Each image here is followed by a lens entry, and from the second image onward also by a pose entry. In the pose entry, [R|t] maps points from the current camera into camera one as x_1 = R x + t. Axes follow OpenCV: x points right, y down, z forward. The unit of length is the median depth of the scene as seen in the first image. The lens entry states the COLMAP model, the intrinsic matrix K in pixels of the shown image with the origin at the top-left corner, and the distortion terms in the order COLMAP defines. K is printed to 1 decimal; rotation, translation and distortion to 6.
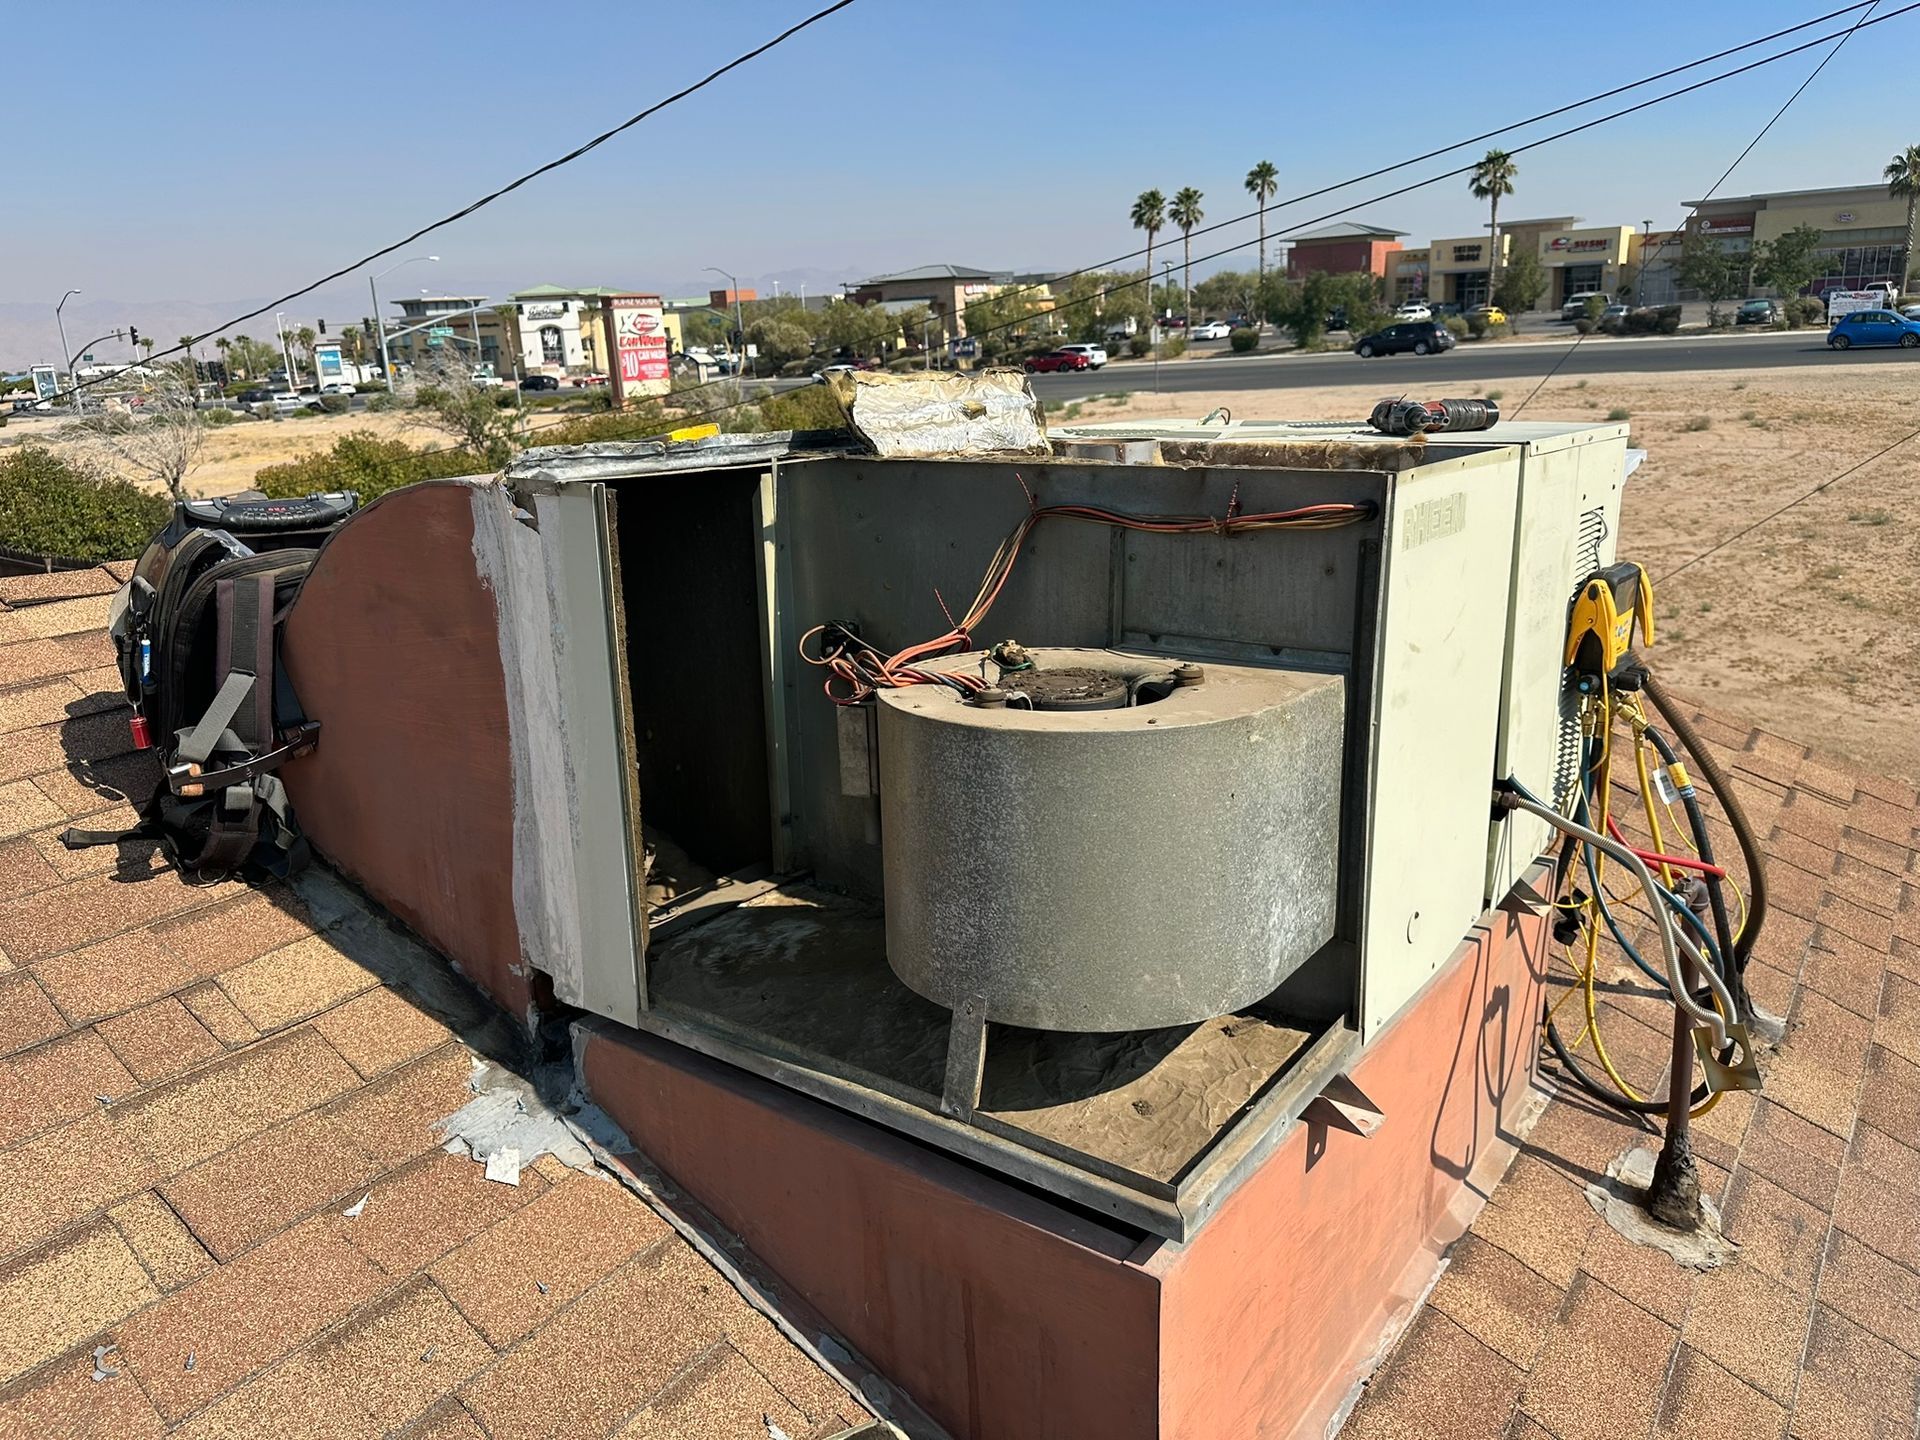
lens RADIAL K [[1356.2, 0, 978.5], [0, 1356.2, 713.2], [0, 0, 1]] dist [0.019395, -0.021162]
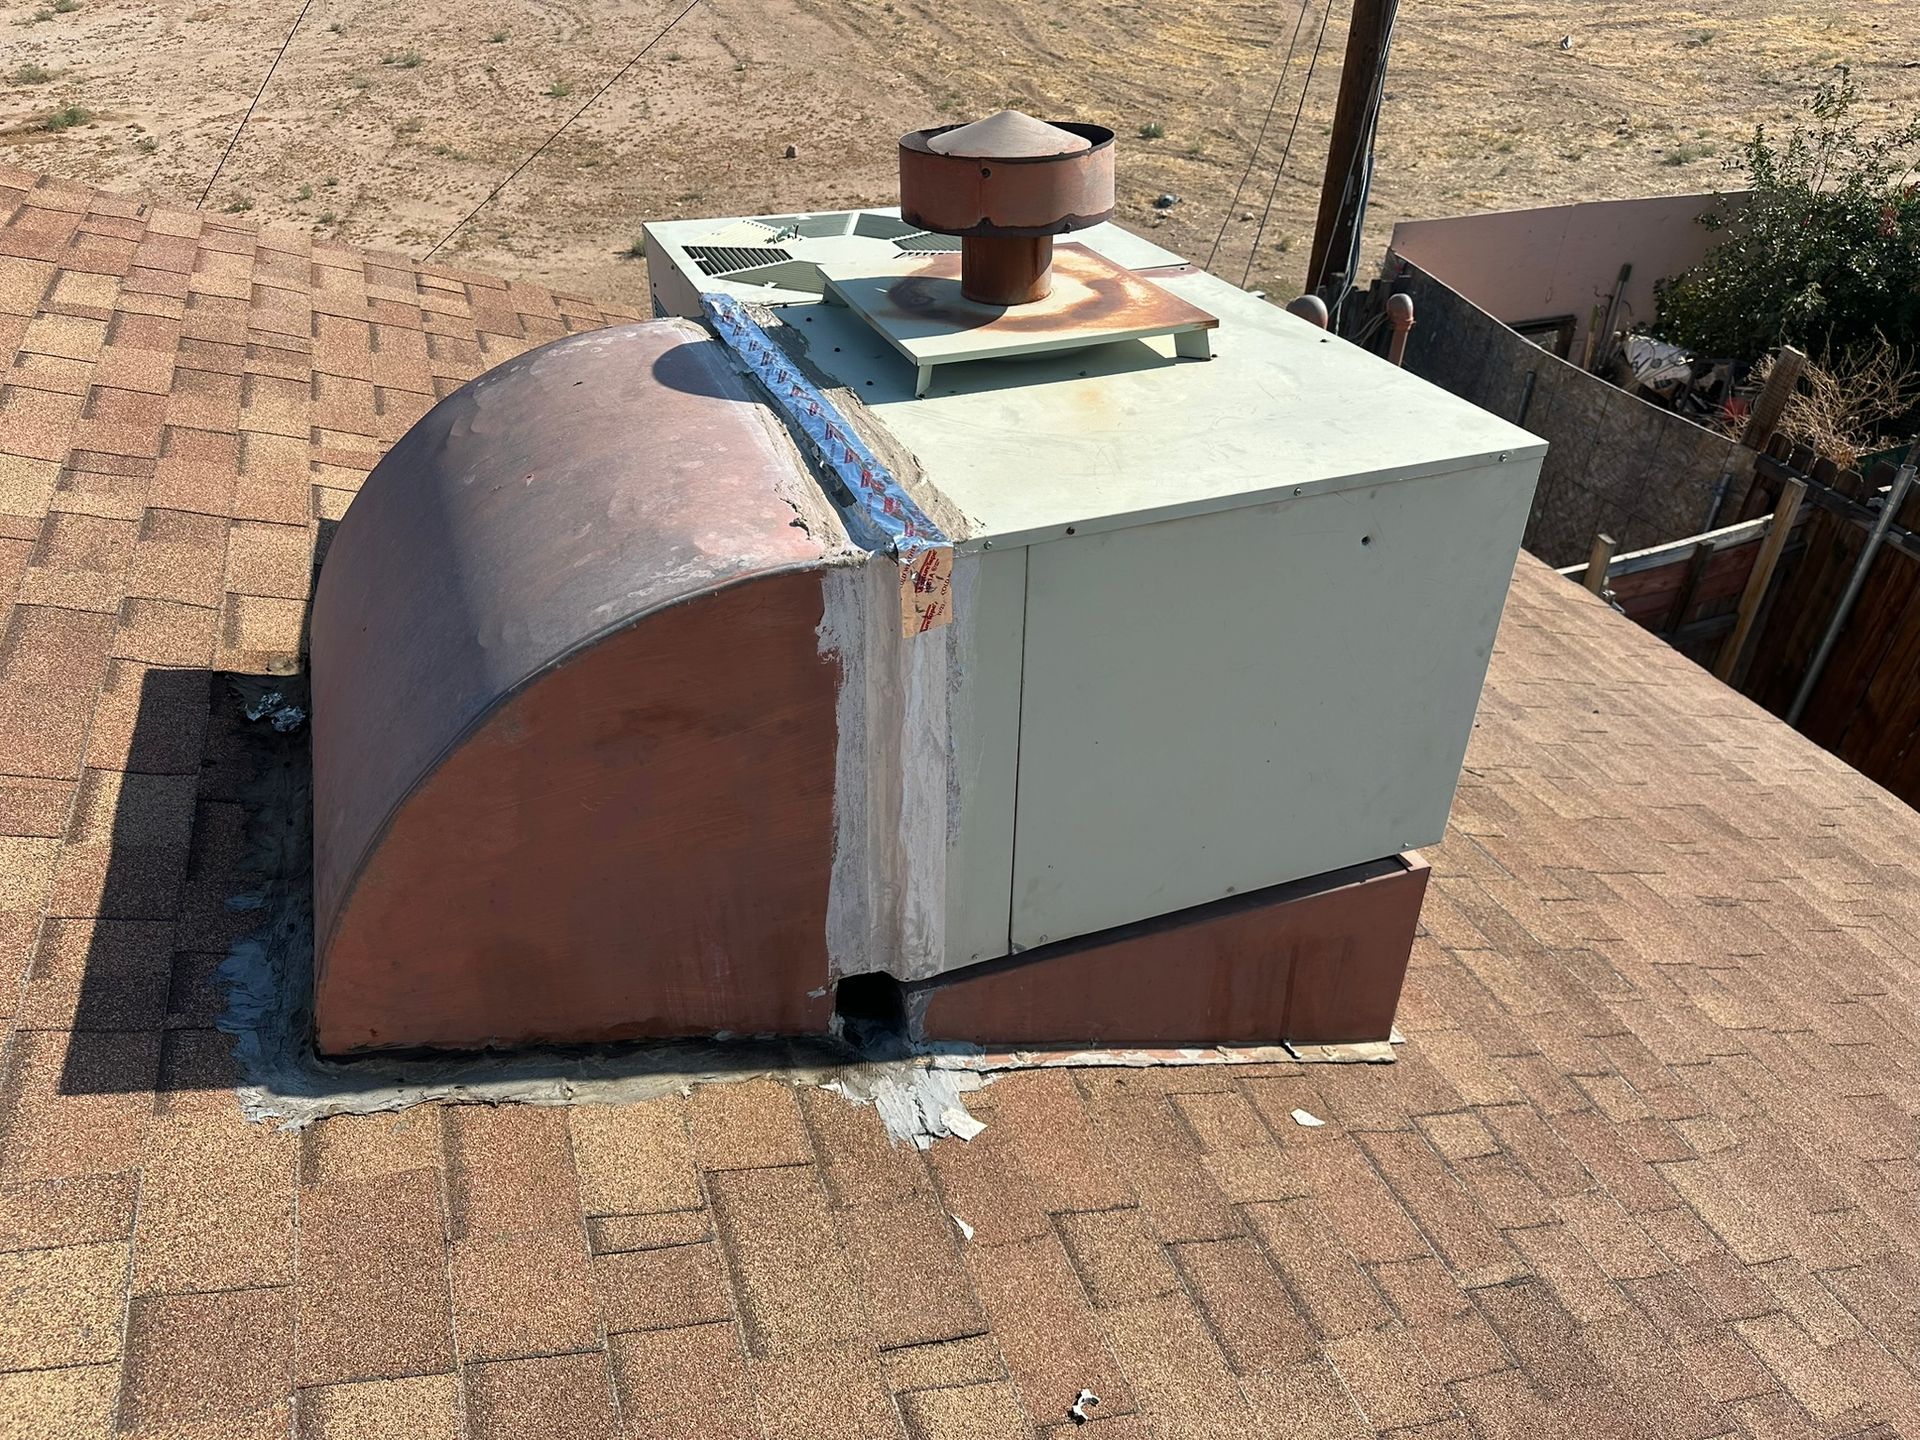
lens RADIAL K [[1356.2, 0, 961.8], [0, 1356.2, 682.7], [0, 0, 1]] dist [0.019395, -0.021162]
pose [[0.547903, -0.418408, 0.724388, -0.109734], [0.190677, 0.905600, 0.378854, -0.045863], [-0.814521, -0.069451, 0.575962, 0.041456]]
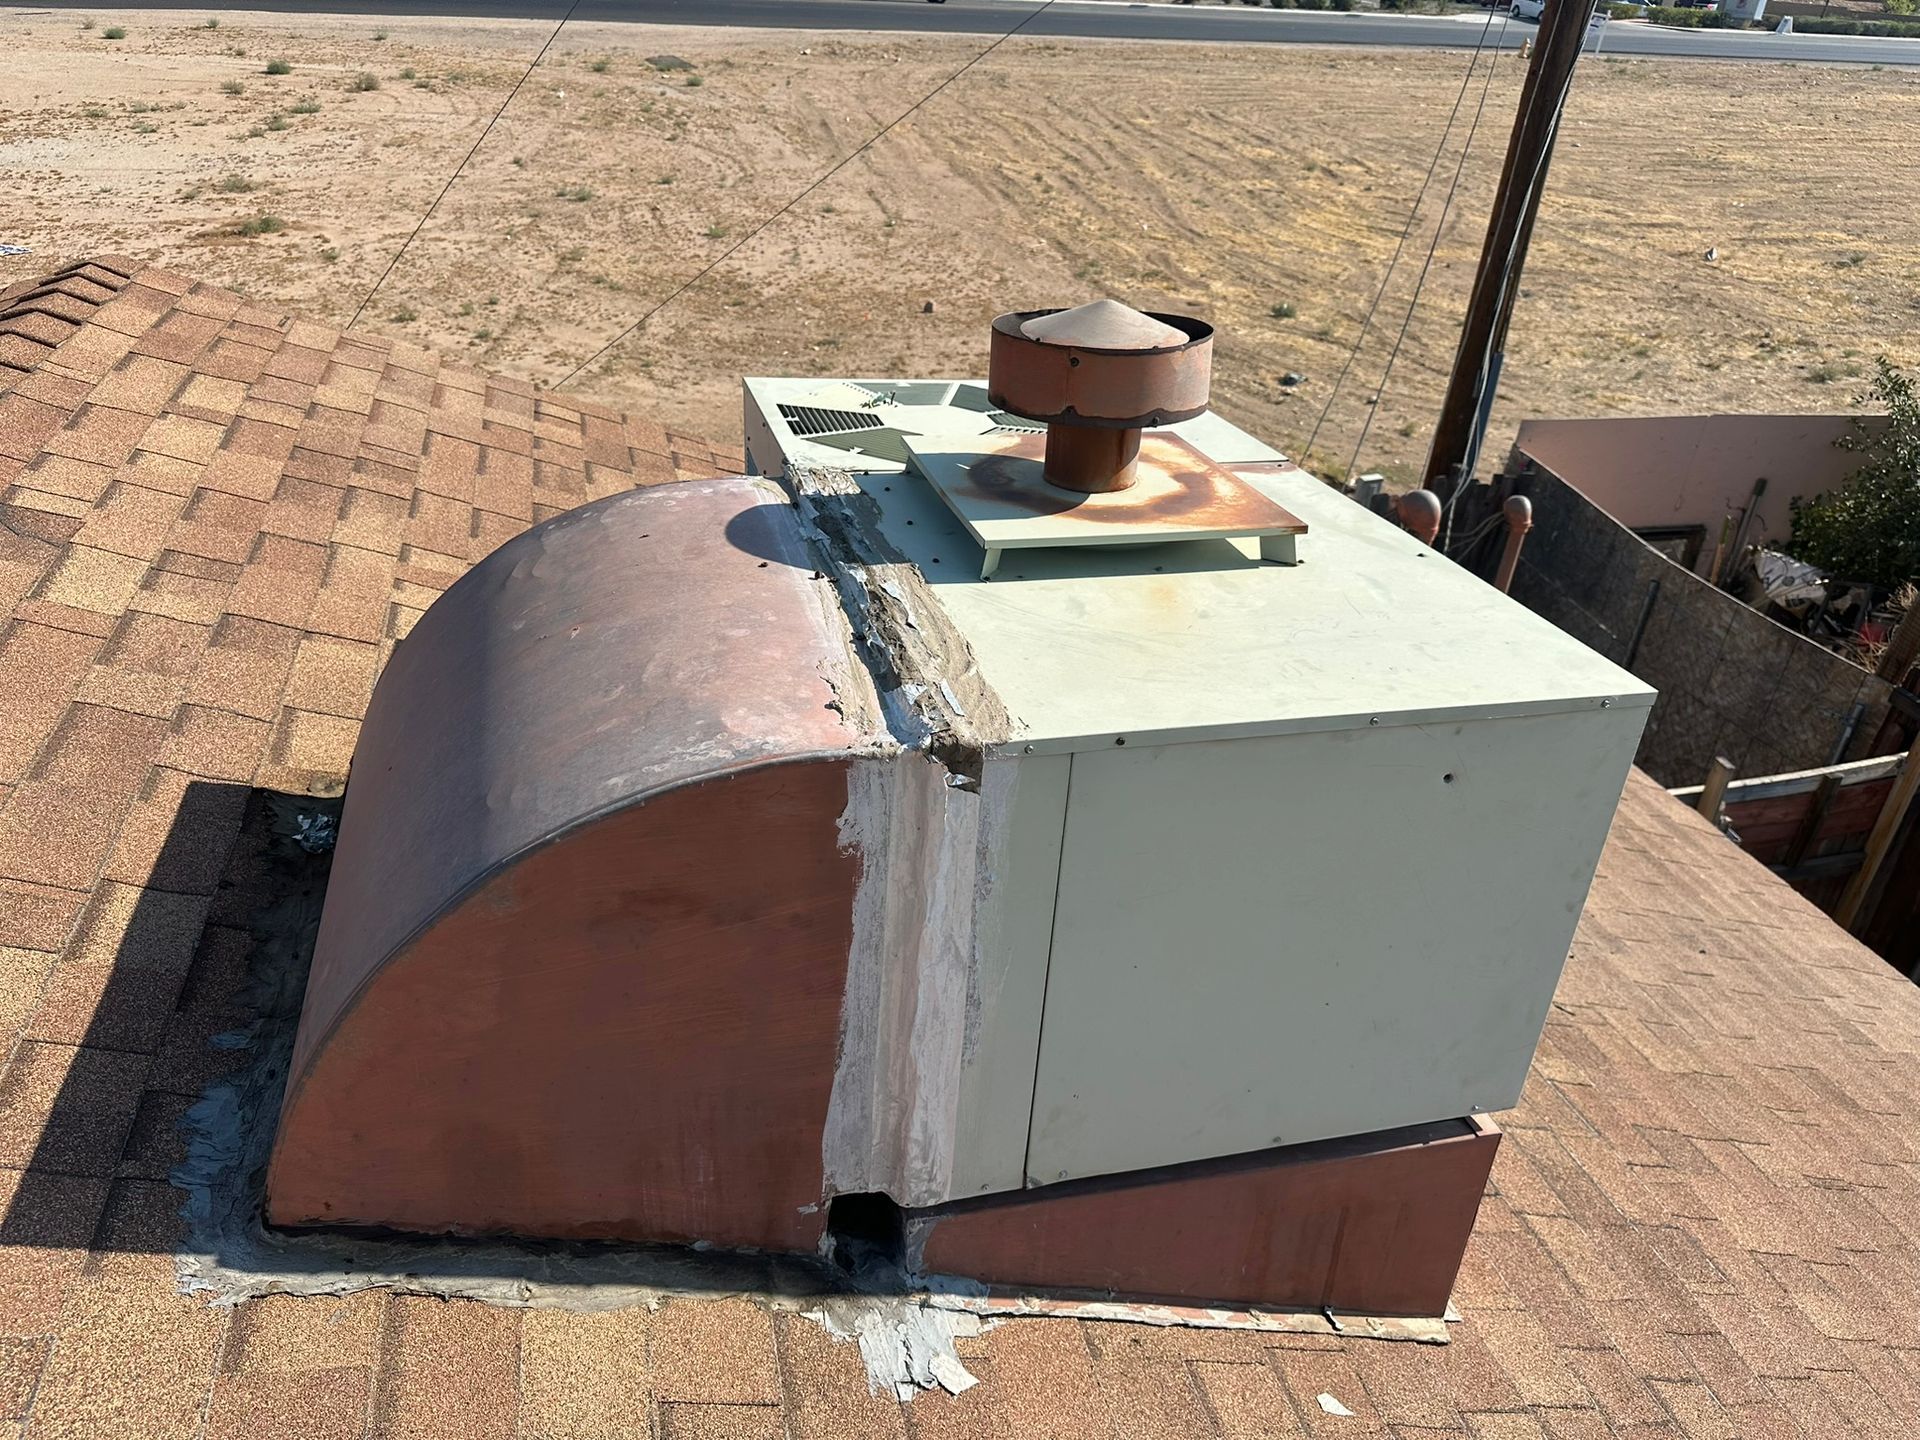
lens RADIAL K [[1356.2, 0, 969.3], [0, 1356.2, 711.3], [0, 0, 1]] dist [0.019395, -0.021162]
pose [[0.628438, -0.300842, 0.717328, -0.100234], [0.124015, 0.949136, 0.289414, -0.046815], [-0.767910, -0.092920, 0.633783, 0.042695]]
